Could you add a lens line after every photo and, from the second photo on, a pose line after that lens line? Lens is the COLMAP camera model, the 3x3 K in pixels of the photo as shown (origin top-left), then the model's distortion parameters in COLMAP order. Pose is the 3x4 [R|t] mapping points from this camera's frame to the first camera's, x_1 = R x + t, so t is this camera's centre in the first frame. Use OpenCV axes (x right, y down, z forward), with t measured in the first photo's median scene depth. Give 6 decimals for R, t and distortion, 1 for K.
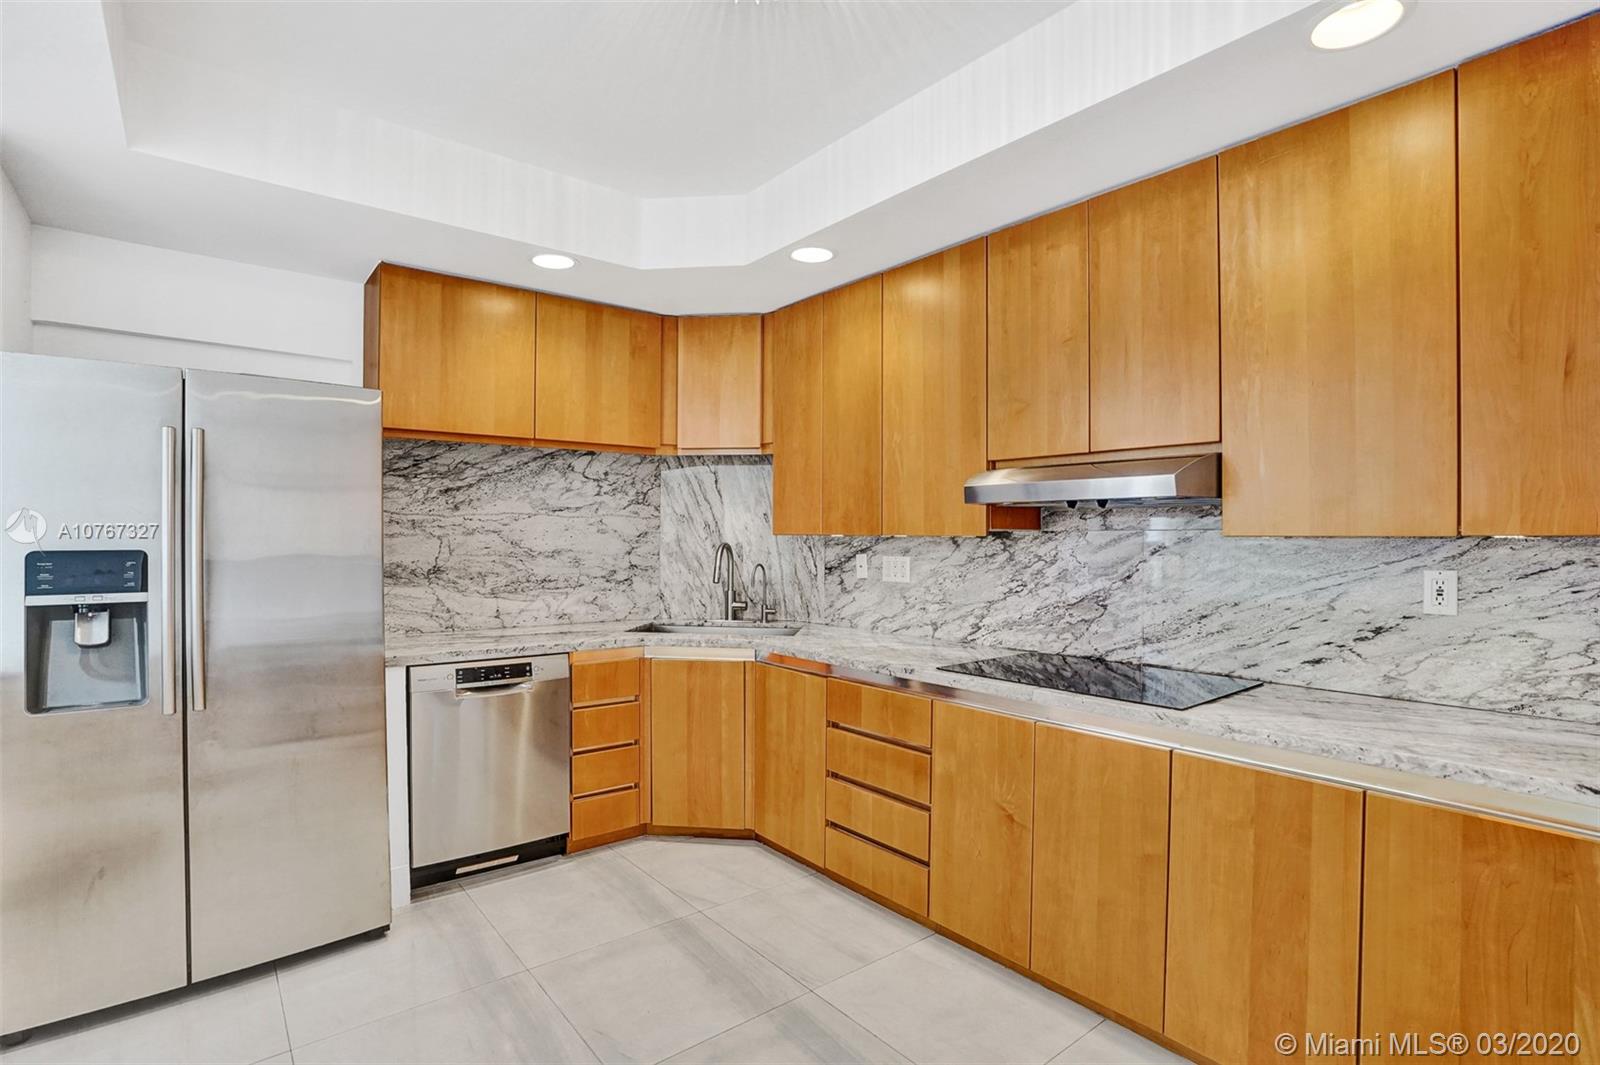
lens RADIAL K [[759.0, 0, 798.1], [0, 759.0, 538.7], [0, 0, 1]] dist [-0.066751, 0.029900]
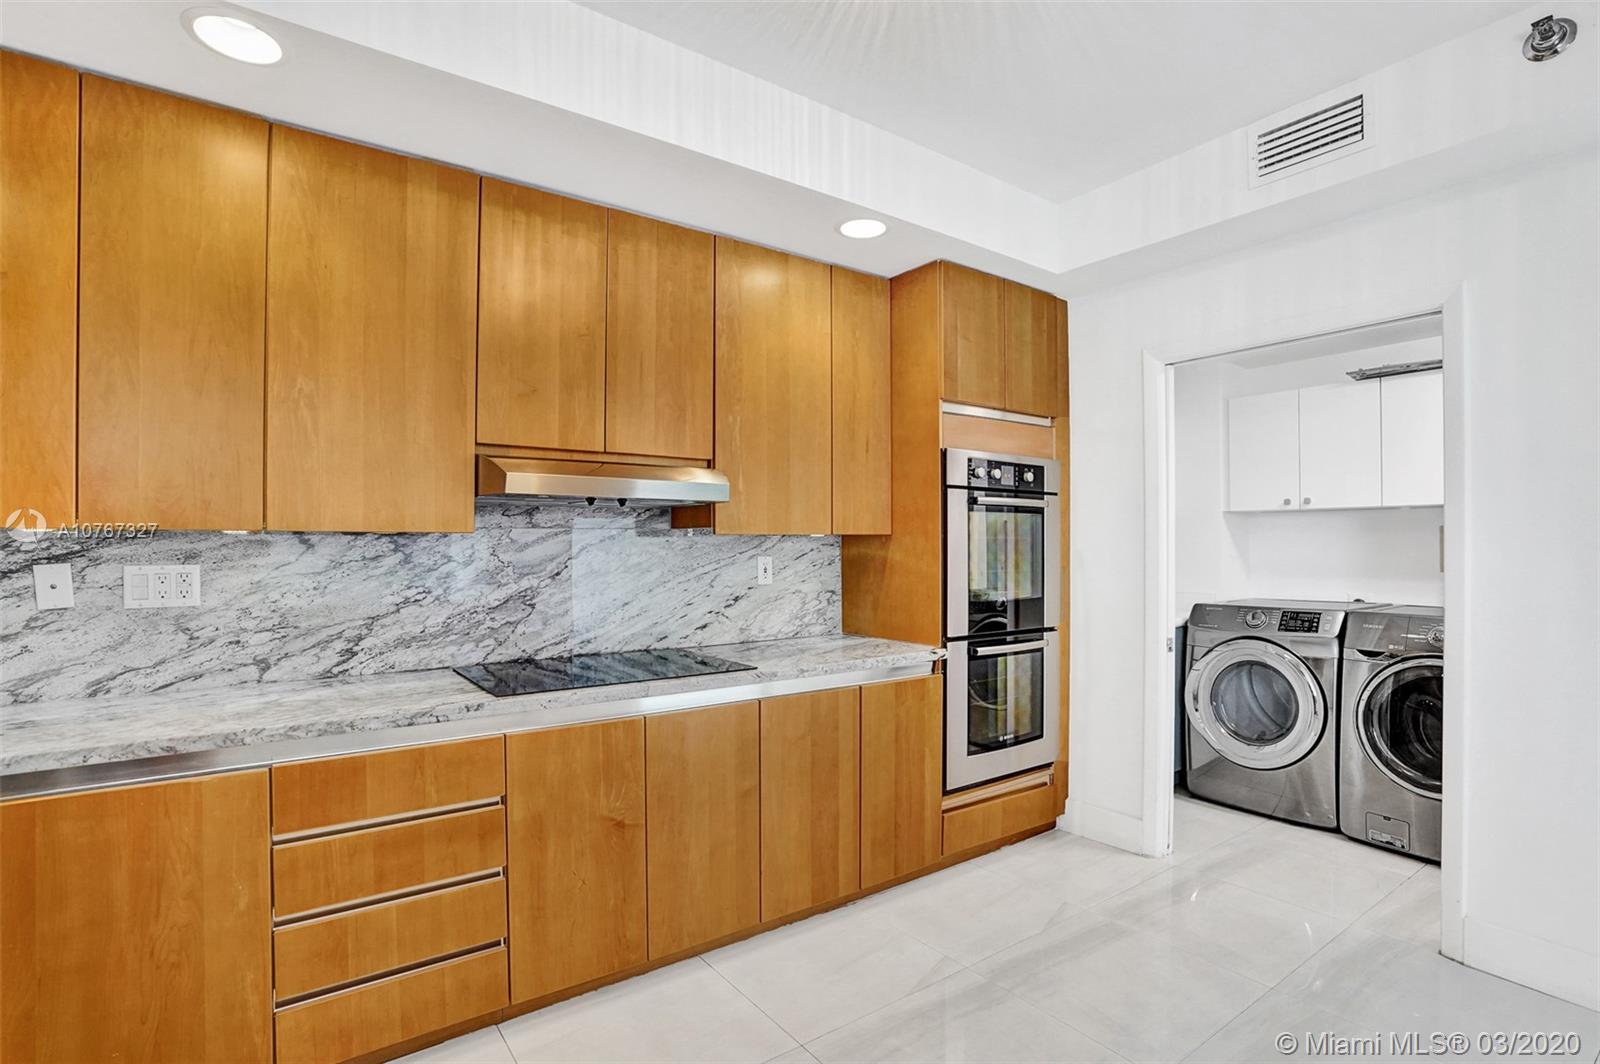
lens RADIAL K [[759.0, 0, 798.1], [0, 759.0, 538.2], [0, 0, 1]] dist [-0.066751, 0.029900]
pose [[0.082001, 0.003016, 0.996628, -0.554950], [0.003195, 0.999989, -0.003289, 0.006656], [-0.996627, 0.003454, 0.081990, 0.580935]]
